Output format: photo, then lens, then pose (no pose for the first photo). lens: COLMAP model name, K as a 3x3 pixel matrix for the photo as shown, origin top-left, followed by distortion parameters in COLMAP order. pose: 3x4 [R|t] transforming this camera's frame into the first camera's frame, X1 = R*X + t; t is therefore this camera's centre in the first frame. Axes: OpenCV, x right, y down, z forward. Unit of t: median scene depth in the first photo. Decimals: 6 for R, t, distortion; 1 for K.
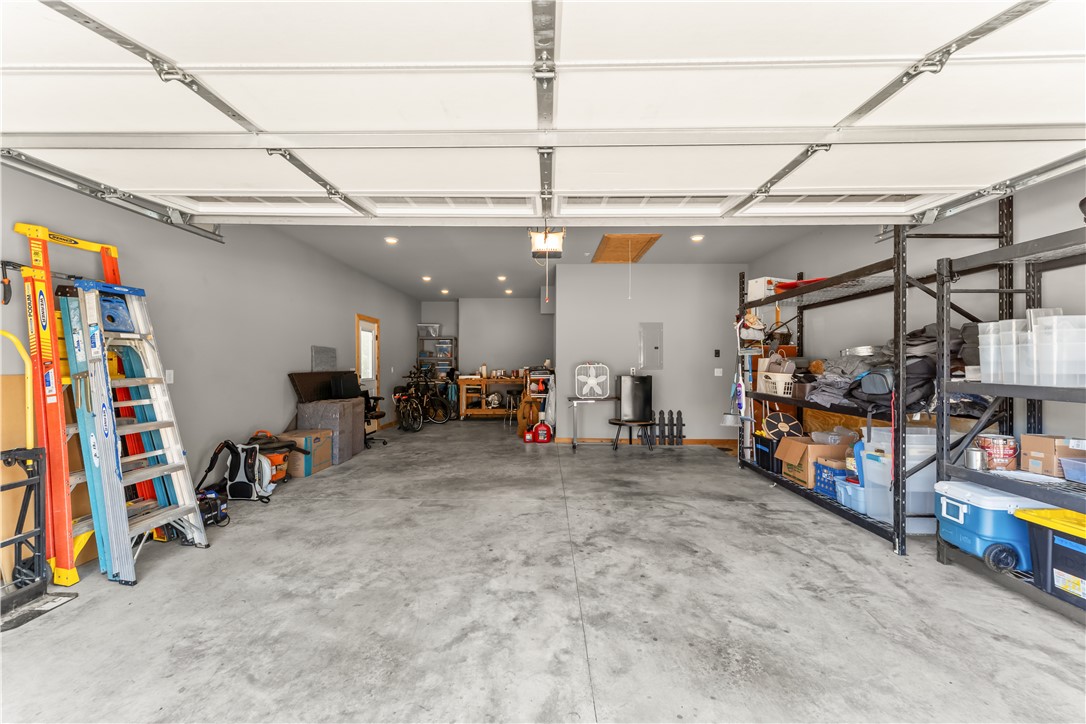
lens RADIAL K [[434.2, 0, 524.7], [0, 434.2, 361.2], [0, 0, 1]] dist [0.000843, 0.000184]
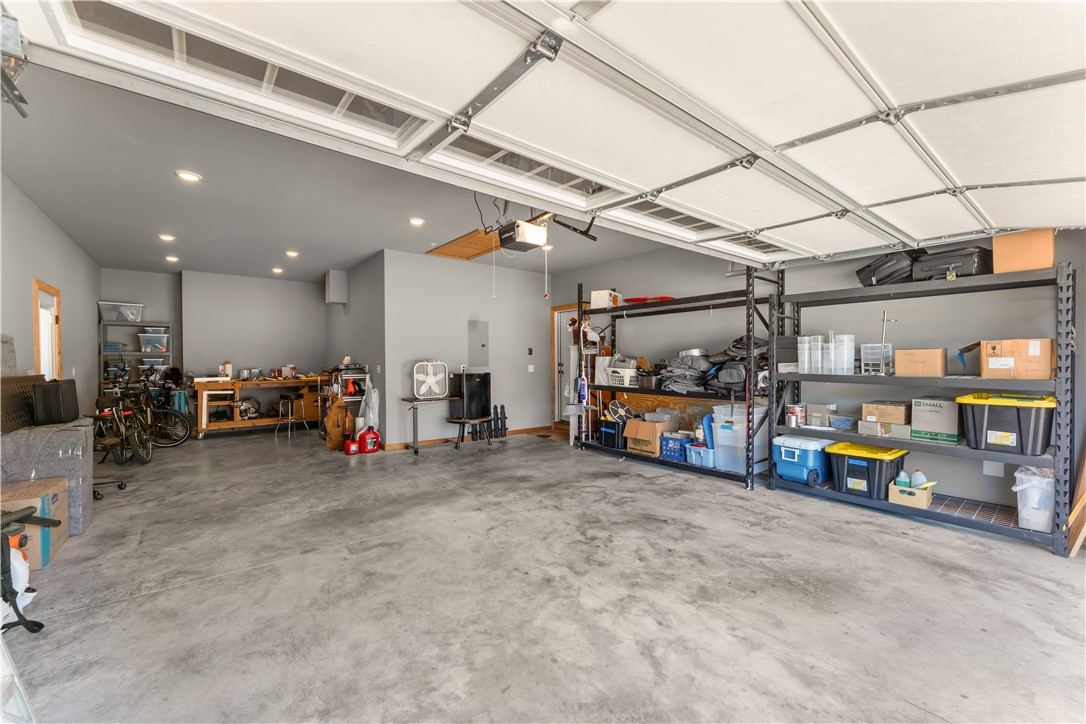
lens RADIAL K [[434.2, 0, 535.5], [0, 434.2, 362.0], [0, 0, 1]] dist [0.000843, 0.000184]
pose [[0.777524, -0.004670, 0.628836, -0.502990], [-0.002332, 0.999944, 0.010310, -0.005328], [-0.628849, -0.009483, 0.777470, 0.243871]]
